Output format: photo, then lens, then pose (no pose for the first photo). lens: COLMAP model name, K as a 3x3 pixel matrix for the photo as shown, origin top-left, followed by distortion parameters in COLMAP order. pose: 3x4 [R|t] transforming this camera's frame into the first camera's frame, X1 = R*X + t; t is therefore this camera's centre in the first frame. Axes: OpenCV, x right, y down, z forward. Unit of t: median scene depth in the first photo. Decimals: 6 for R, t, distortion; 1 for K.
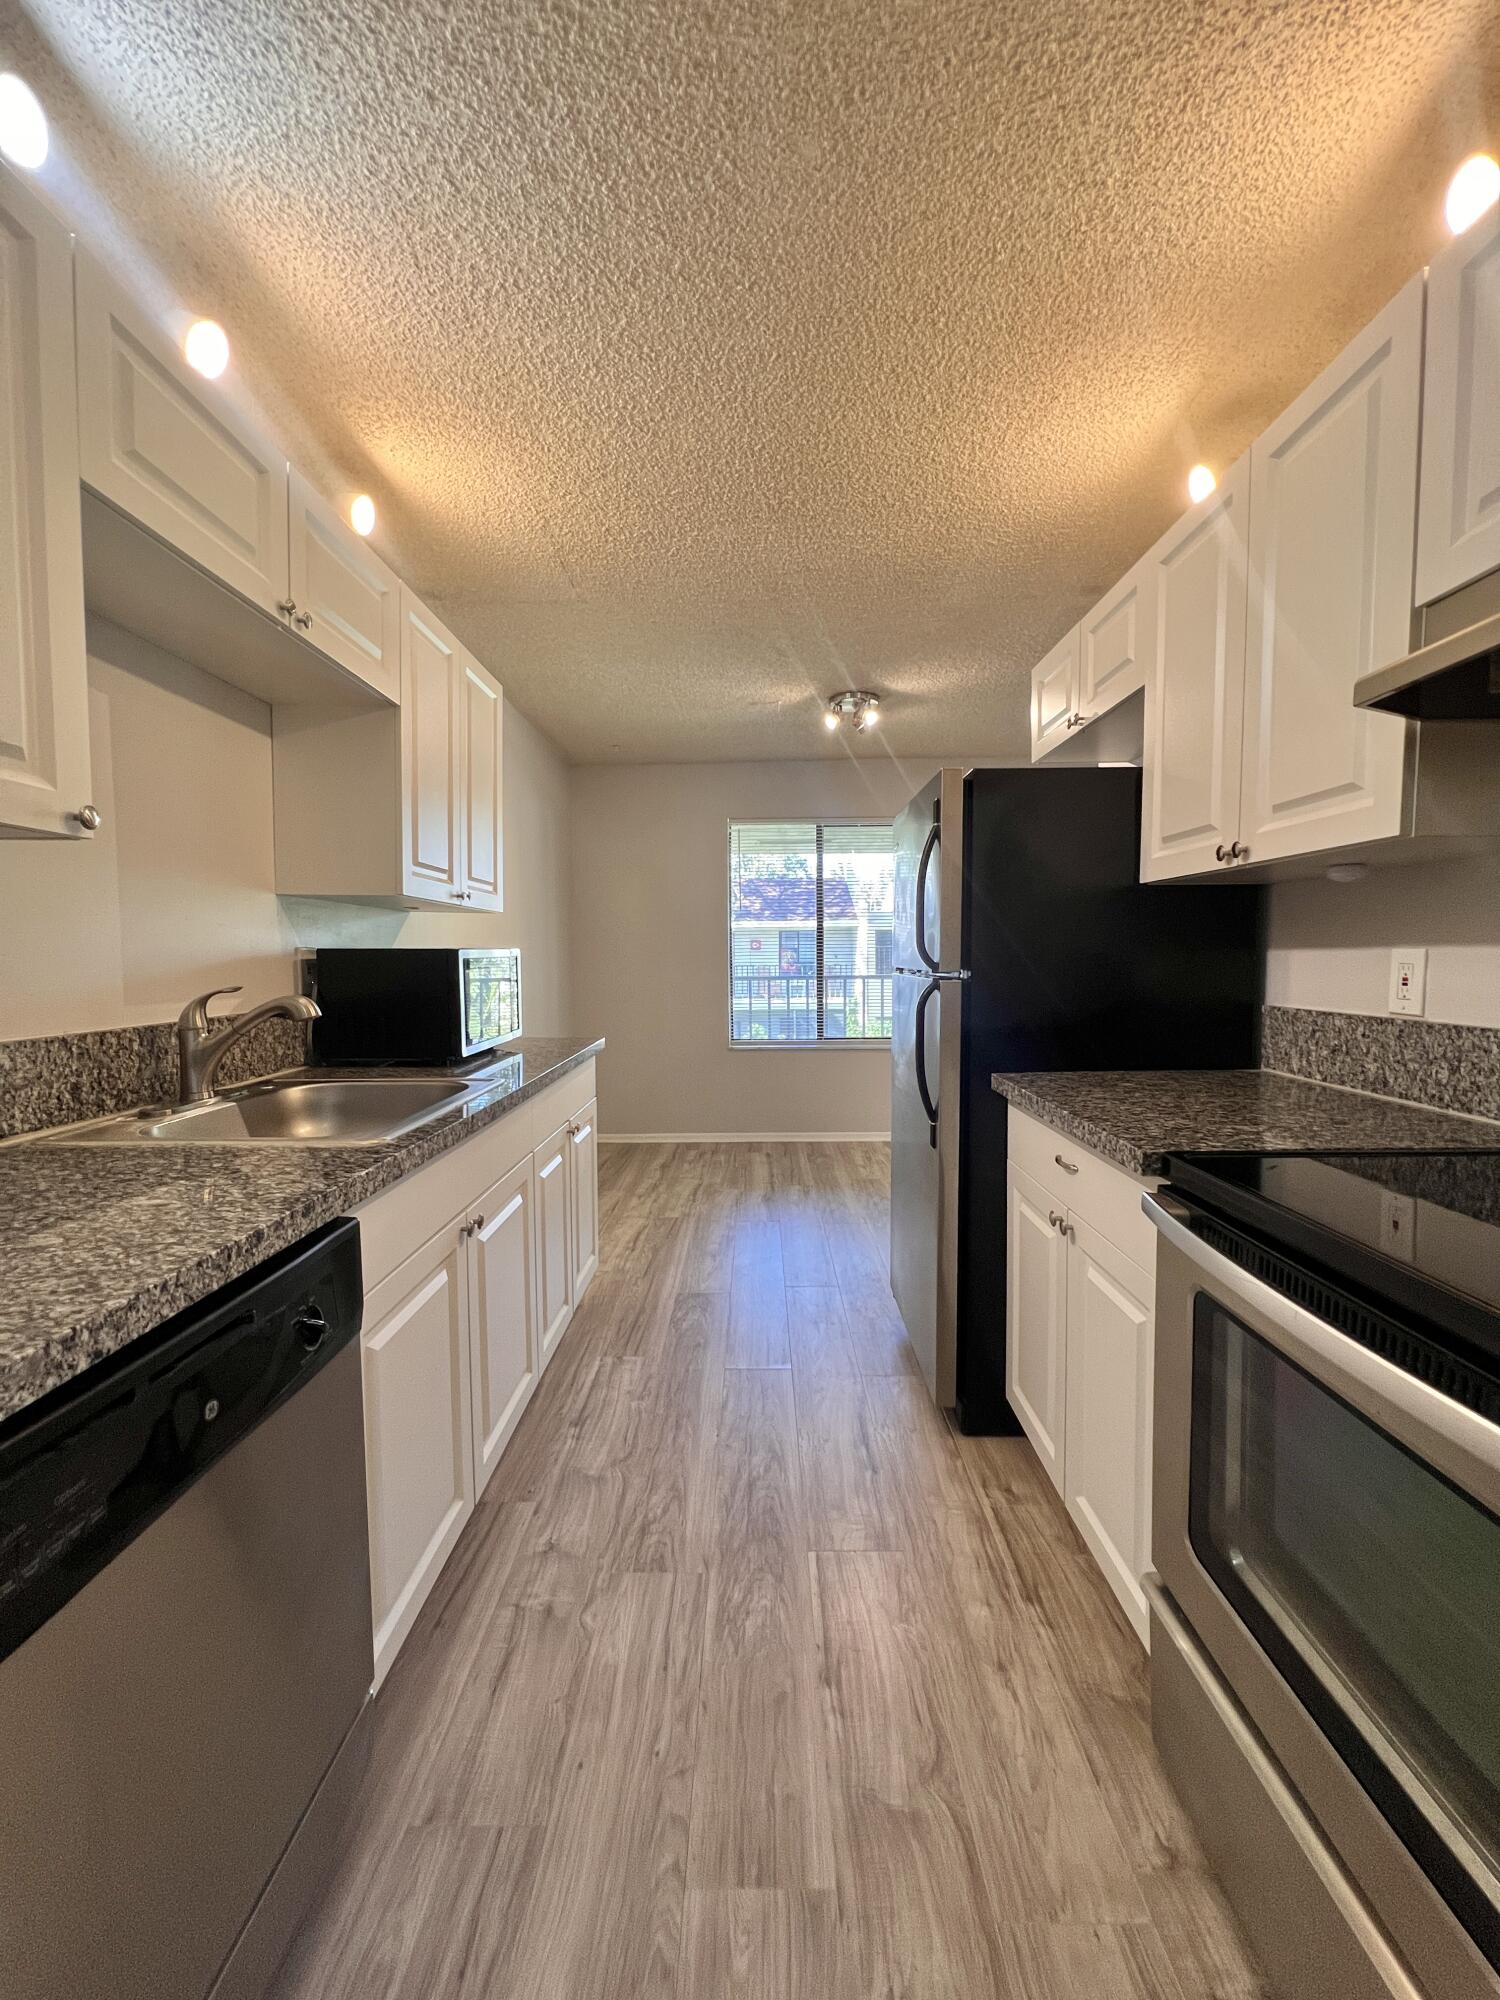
lens RADIAL K [[796.1, 0, 745.6], [0, 796.1, 1000.2], [0, 0, 1]] dist [0.001448, -0.000293]
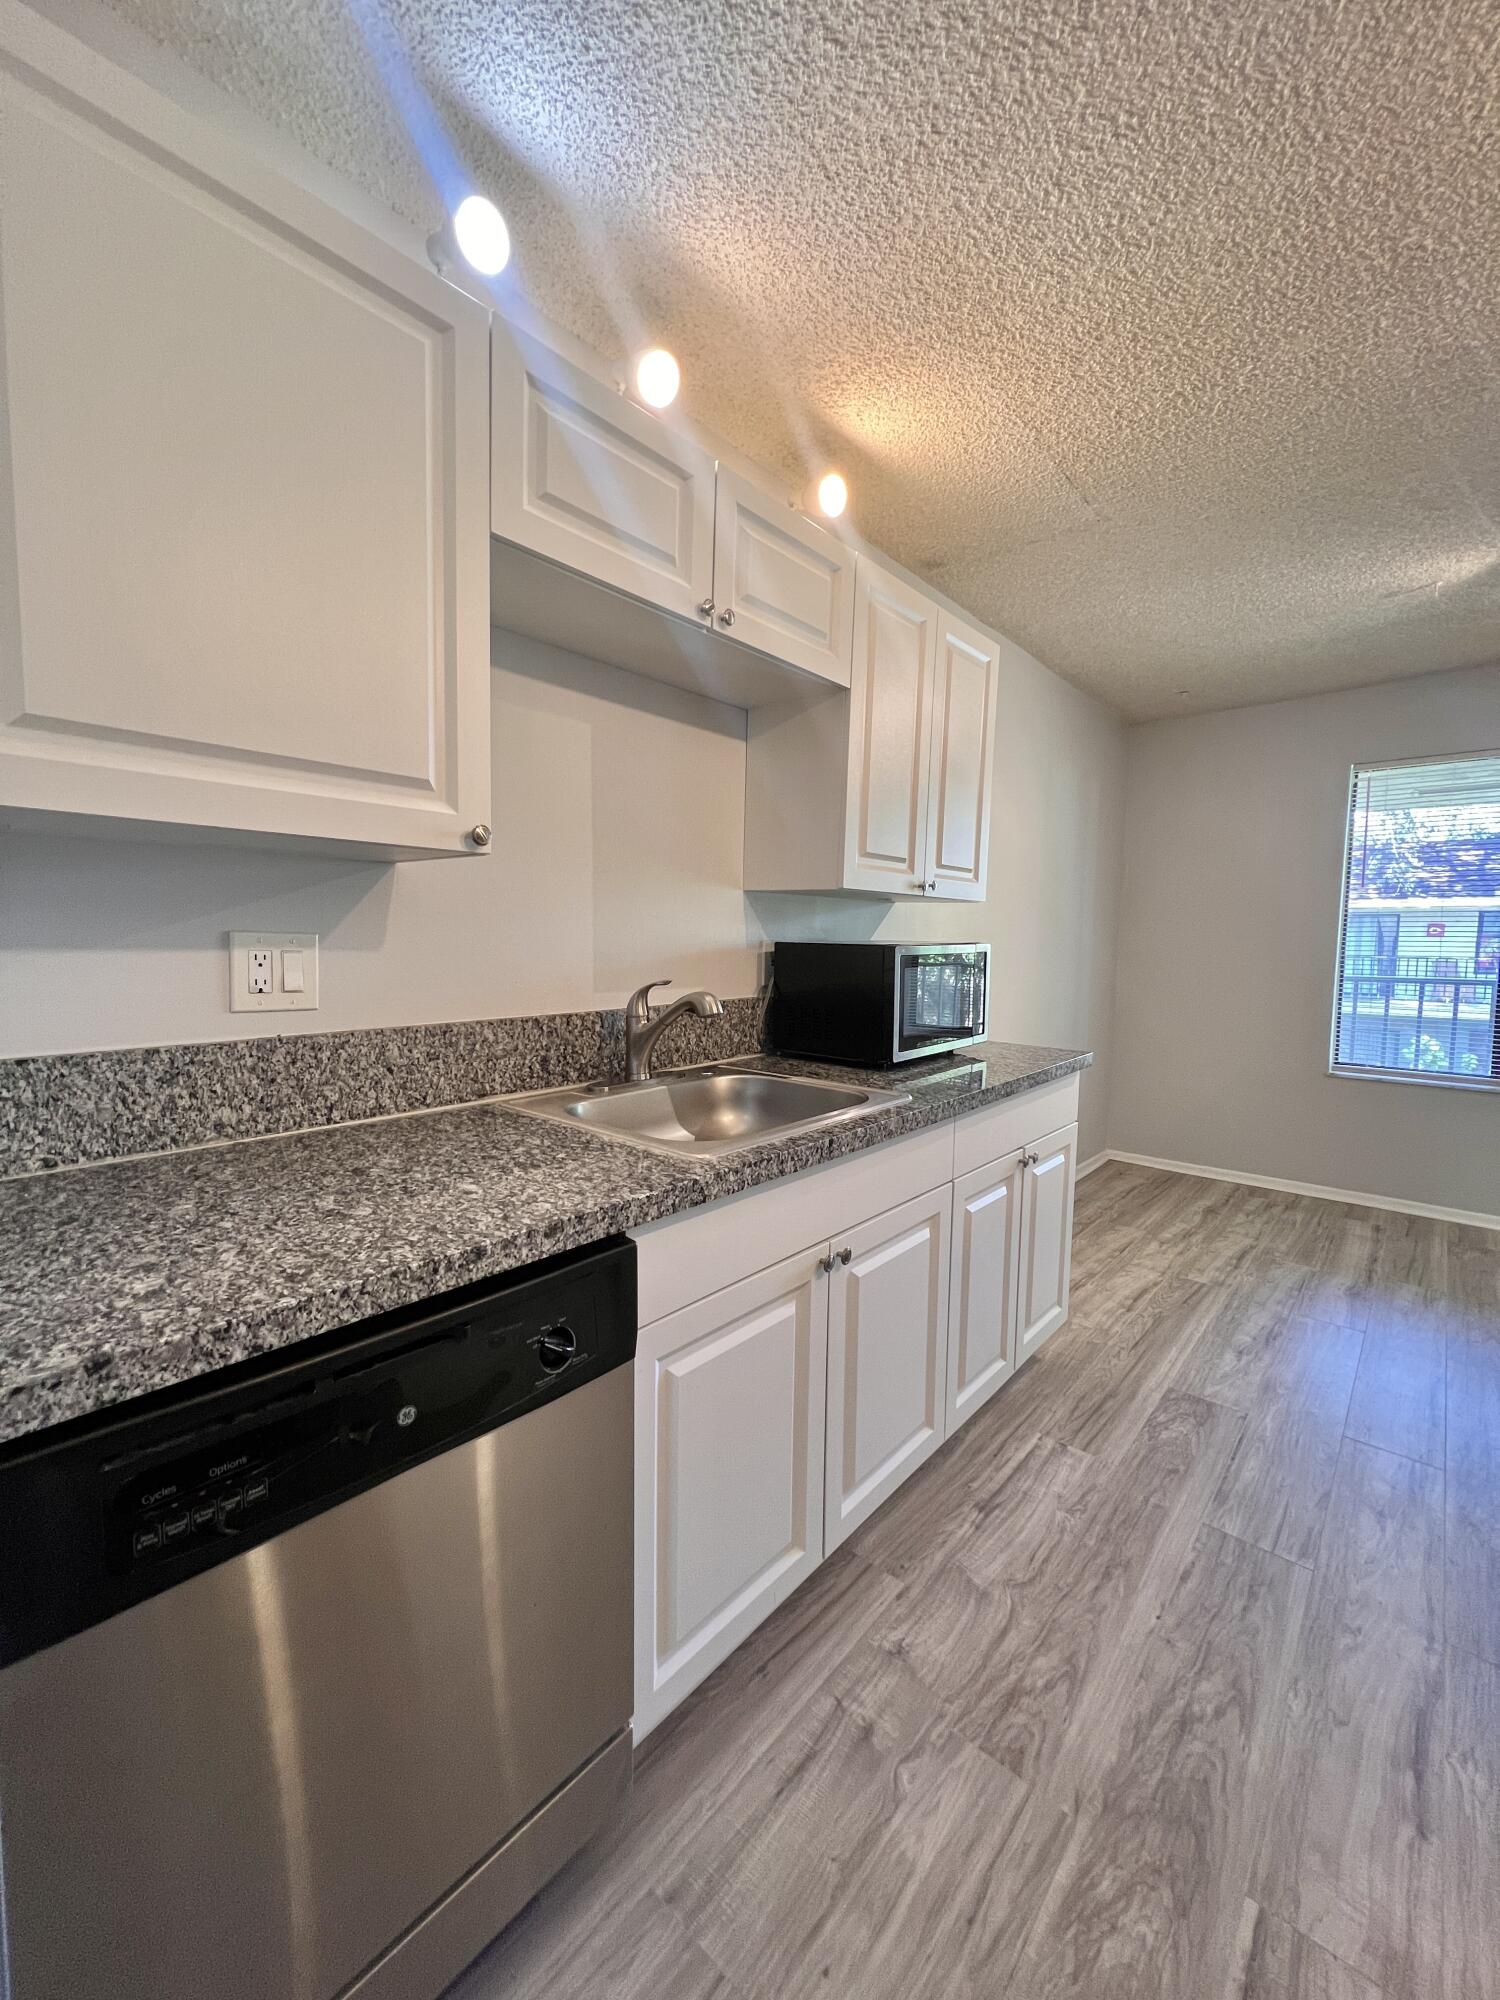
lens RADIAL K [[796.1, 0, 752.0], [0, 796.1, 1001.3], [0, 0, 1]] dist [0.001448, -0.000293]
pose [[0.762799, 0.068130, -0.643036, 0.123819], [-0.052115, 0.997676, 0.043883, -0.036045], [0.644532, 0.000038, 0.764577, 0.217185]]
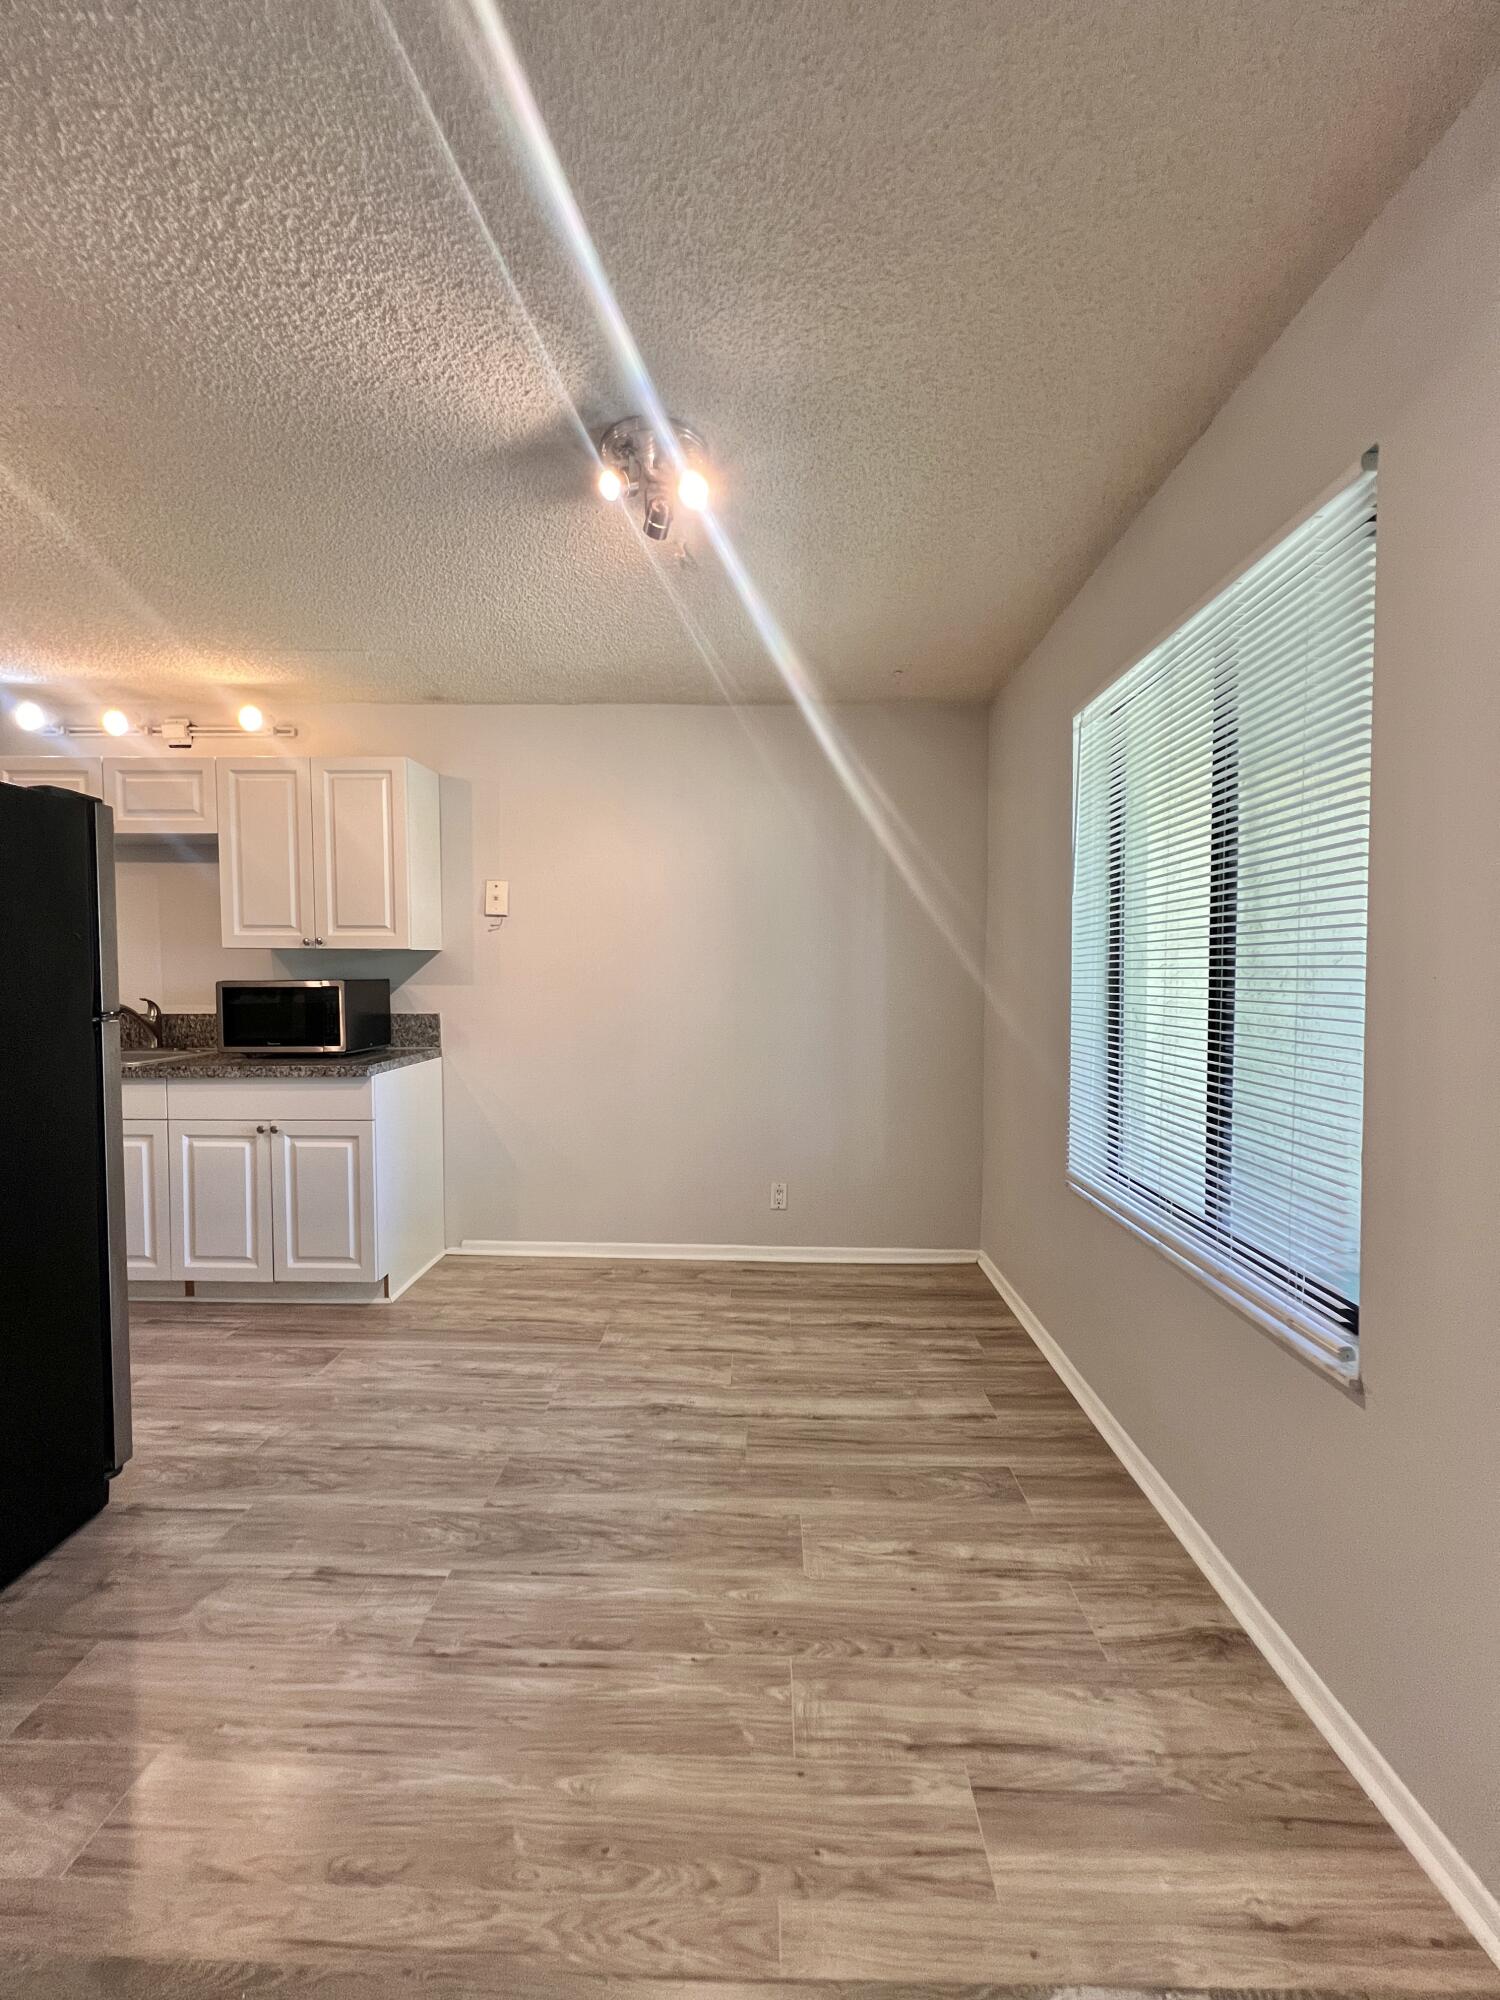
lens RADIAL K [[796.1, 0, 743.2], [0, 796.1, 1014.4], [0, 0, 1]] dist [0.001448, -0.000293]
pose [[-0.010281, 0.055902, -0.998383, 1.292392], [-0.056710, 0.996797, 0.056397, -0.160852], [0.998338, 0.057198, -0.007078, 2.279115]]
